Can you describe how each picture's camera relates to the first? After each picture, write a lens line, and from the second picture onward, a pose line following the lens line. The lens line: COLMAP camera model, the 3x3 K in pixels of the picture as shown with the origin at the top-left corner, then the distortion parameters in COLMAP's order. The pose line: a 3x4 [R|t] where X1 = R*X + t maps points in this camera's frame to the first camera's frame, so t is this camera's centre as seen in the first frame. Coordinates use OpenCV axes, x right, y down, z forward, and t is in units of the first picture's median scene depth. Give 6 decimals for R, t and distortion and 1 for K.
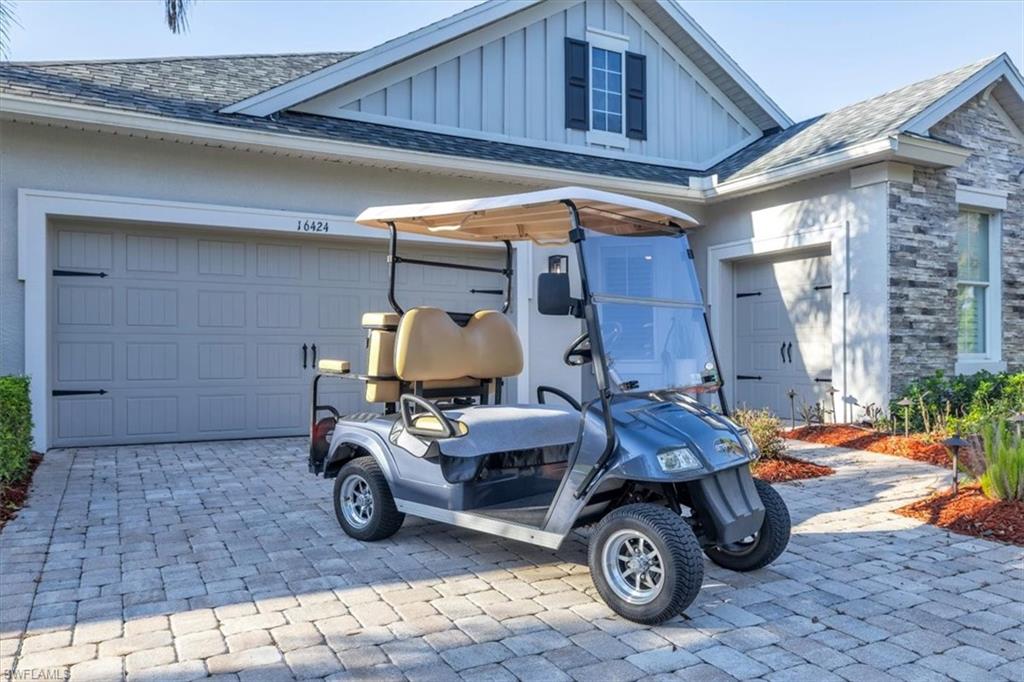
lens RADIAL K [[744.0, 0, 514.2], [0, 744.0, 346.7], [0, 0, 1]] dist [-0.009232, -0.005080]
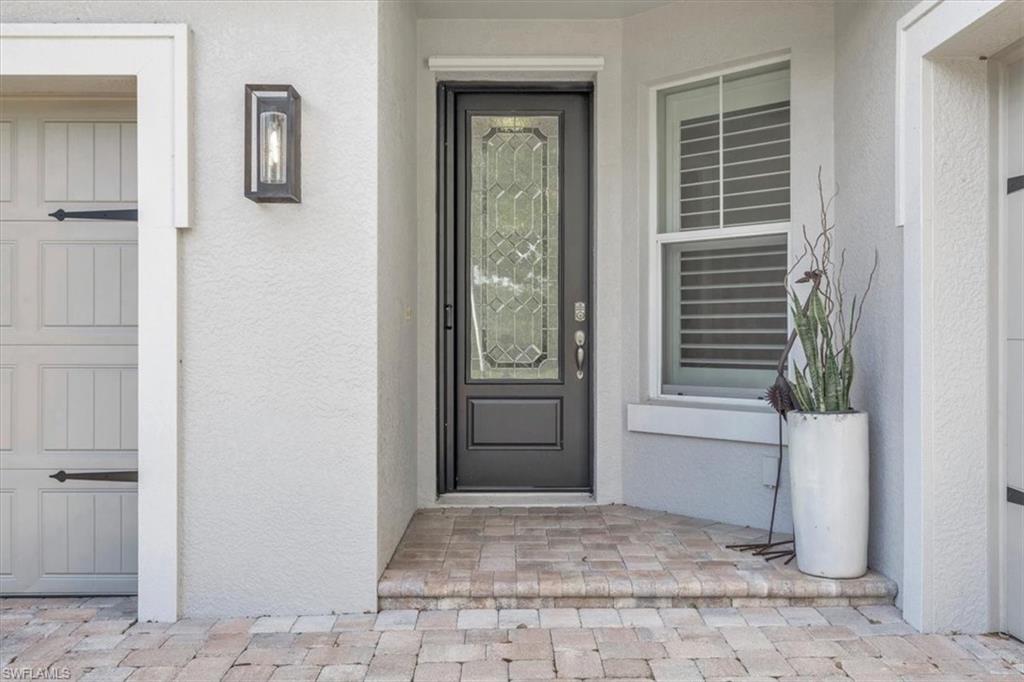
lens RADIAL K [[886.9, 0, 512.0], [0, 886.9, 341.0], [0, 0, 1]] dist [0.001128, 0.001246]
pose [[0.878191, 0.004048, -0.478293, 0.355412], [0.001003, 0.999946, 0.010305, -0.020654], [0.478309, -0.009530, 0.878140, 0.769403]]
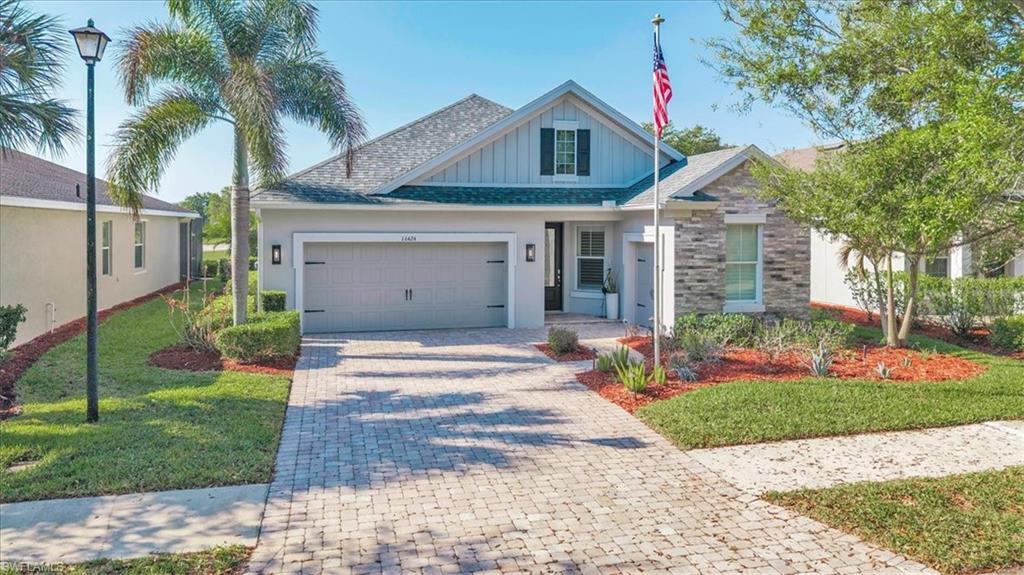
lens RADIAL K [[730.2, 0, 510.3], [0, 730.2, 230.9], [0, 0, 1]] dist [-0.002824, -0.001089]
pose [[0.968791, 0.008734, -0.247726, 0.530095], [-0.004671, 0.999845, 0.016985, -0.205698], [0.247836, -0.015298, 0.968681, -0.985822]]
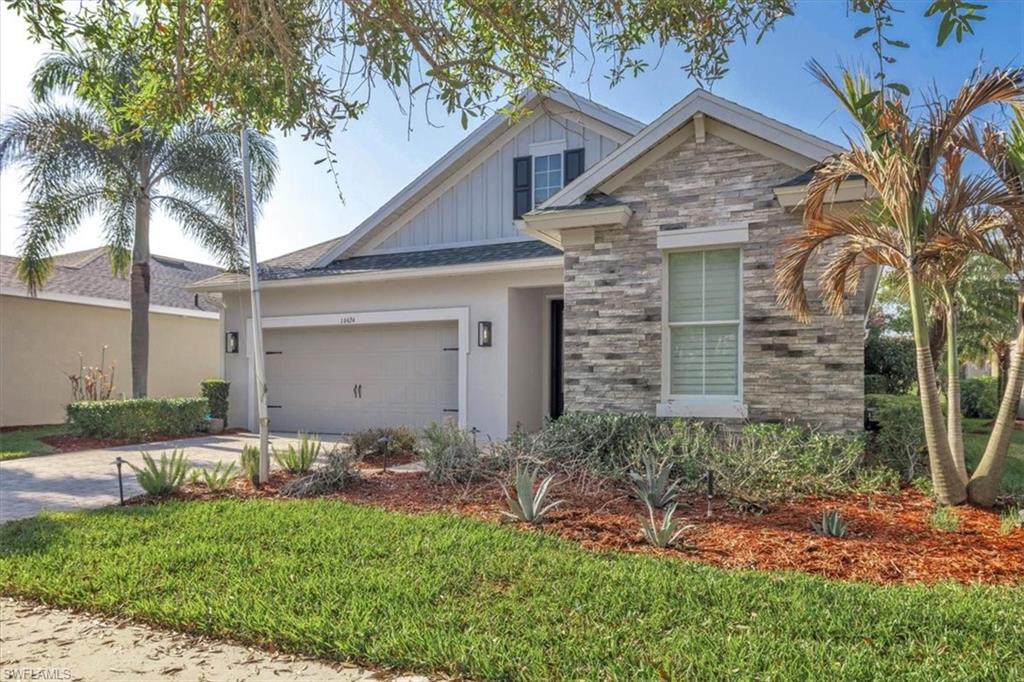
lens RADIAL K [[743.6, 0, 512.7], [0, 743.6, 389.0], [0, 0, 1]] dist [-0.036168, -0.000254]
pose [[0.591510, 0.006930, -0.806268, 1.320538], [0.000921, 0.999957, 0.009270, -0.008806], [0.806297, -0.006225, 0.591478, 0.222645]]
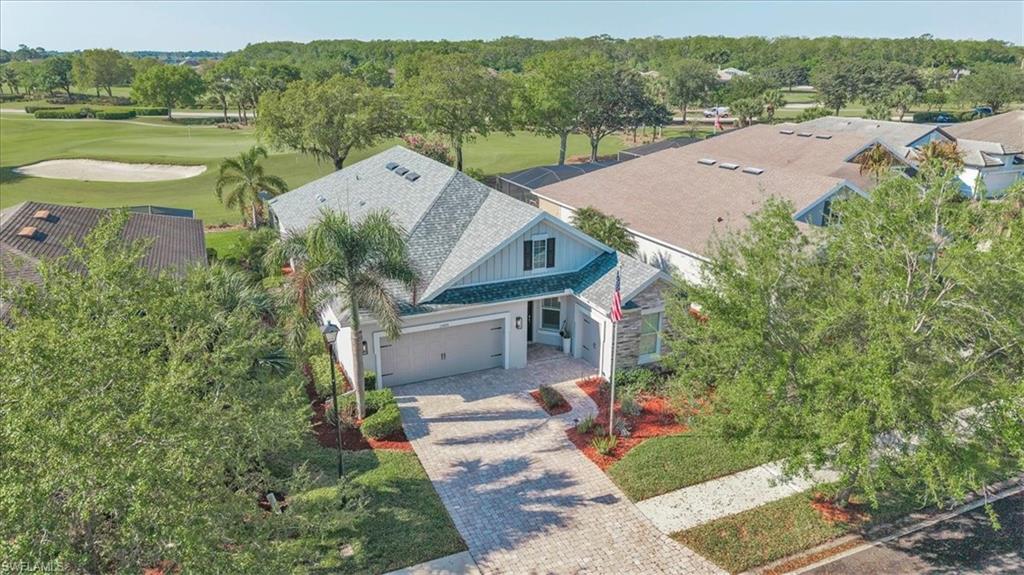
lens RADIAL K [[706.5, 0, 512.0], [0, 706.5, 287.5], [0, 0, 1]] dist [-0.014543, -0.002944]
pose [[0.996792, 0.030824, -0.073859, 0.263244], [-0.005441, 0.946823, 0.321710, -1.285448], [0.079848, -0.320276, 0.943953, -1.887547]]
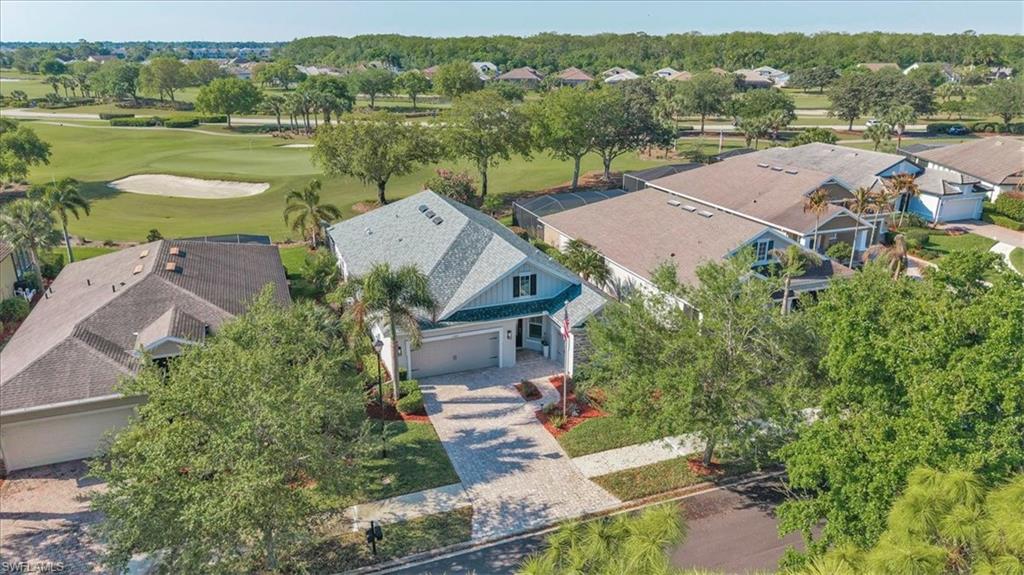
lens RADIAL K [[706.5, 0, 512.0], [0, 706.5, 287.5], [0, 0, 1]] dist [-0.014543, -0.002944]
pose [[0.990828, 0.048807, -0.126009, 0.626024], [-0.003585, 0.941660, 0.336547, -1.887859], [0.135084, -0.333009, 0.933197, -2.980697]]
